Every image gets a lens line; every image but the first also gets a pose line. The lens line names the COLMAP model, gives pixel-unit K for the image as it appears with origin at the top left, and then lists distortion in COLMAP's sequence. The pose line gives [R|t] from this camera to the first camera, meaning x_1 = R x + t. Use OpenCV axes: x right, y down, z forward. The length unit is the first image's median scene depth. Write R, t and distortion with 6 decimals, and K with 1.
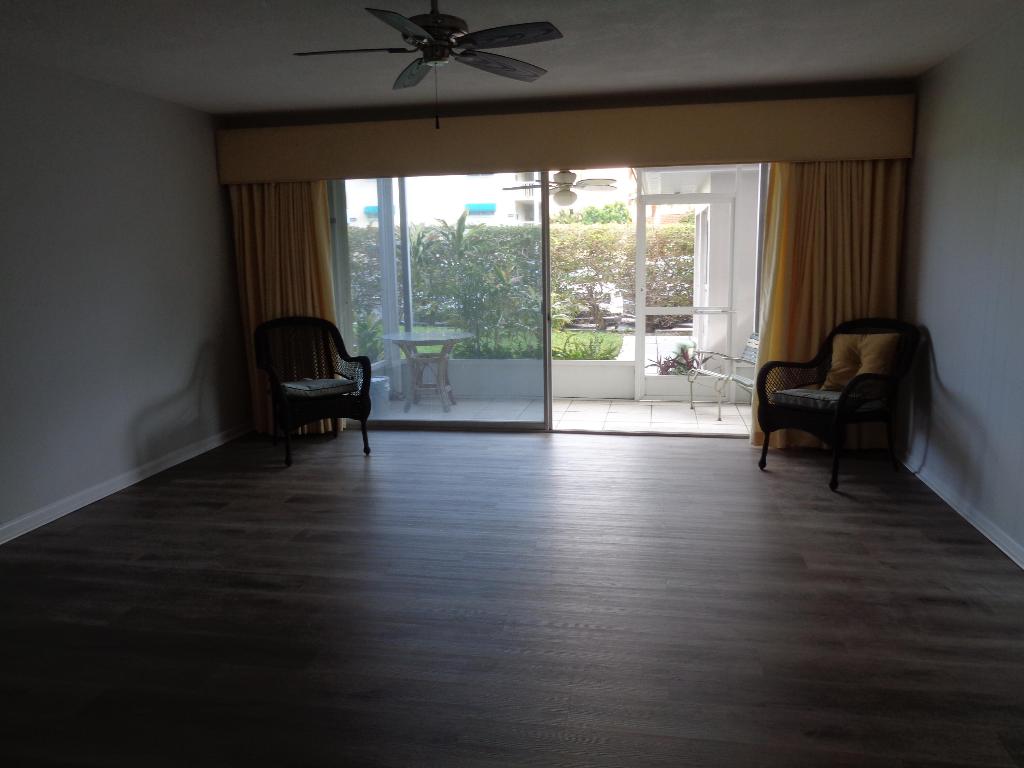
lens RADIAL K [[770.5, 0, 512.9], [0, 770.5, 359.2], [0, 0, 1]] dist [-0.001792, 0.002917]
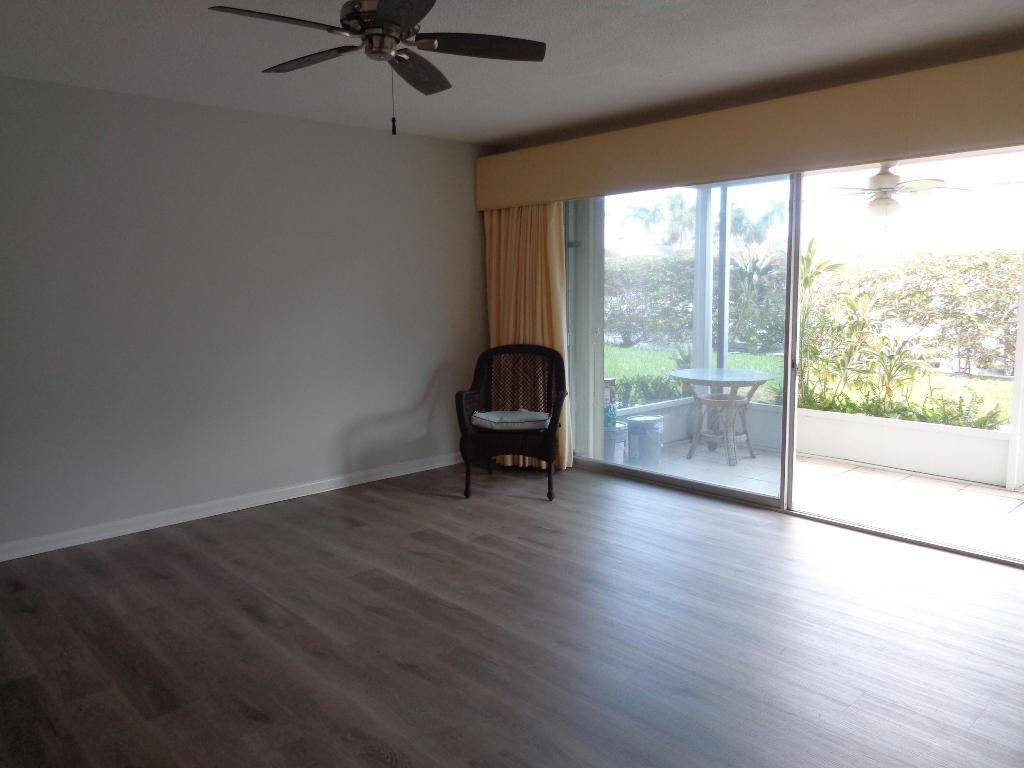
lens RADIAL K [[767.0, 0, 513.8], [0, 767.0, 377.4], [0, 0, 1]] dist [-0.002548, 0.004021]
pose [[0.806504, 0.086535, -0.584862, 0.300008], [-0.089519, 0.995699, 0.023879, -0.039520], [0.584413, 0.033098, 0.810781, 0.236253]]
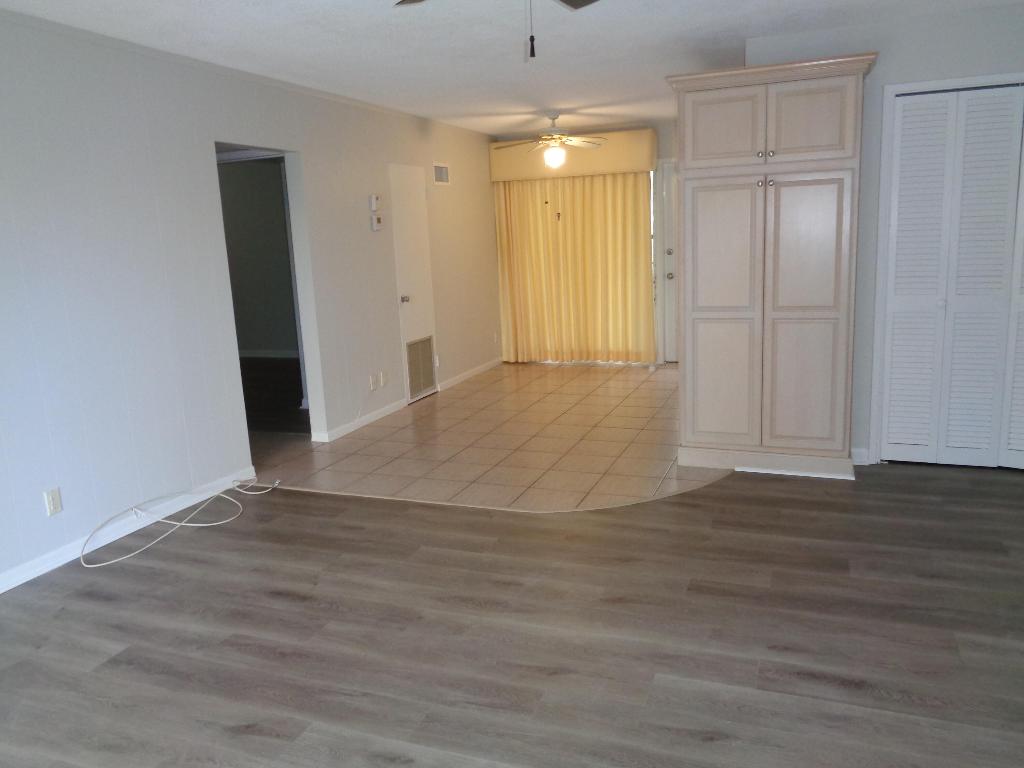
lens RADIAL K [[767.0, 0, 513.8], [0, 767.0, 377.4], [0, 0, 1]] dist [-0.002548, 0.004021]
pose [[-0.983443, 0.029914, 0.178733, -0.110581], [0.086315, 0.944540, 0.316850, -0.142221], [-0.159343, 0.327031, -0.931483, 1.004765]]
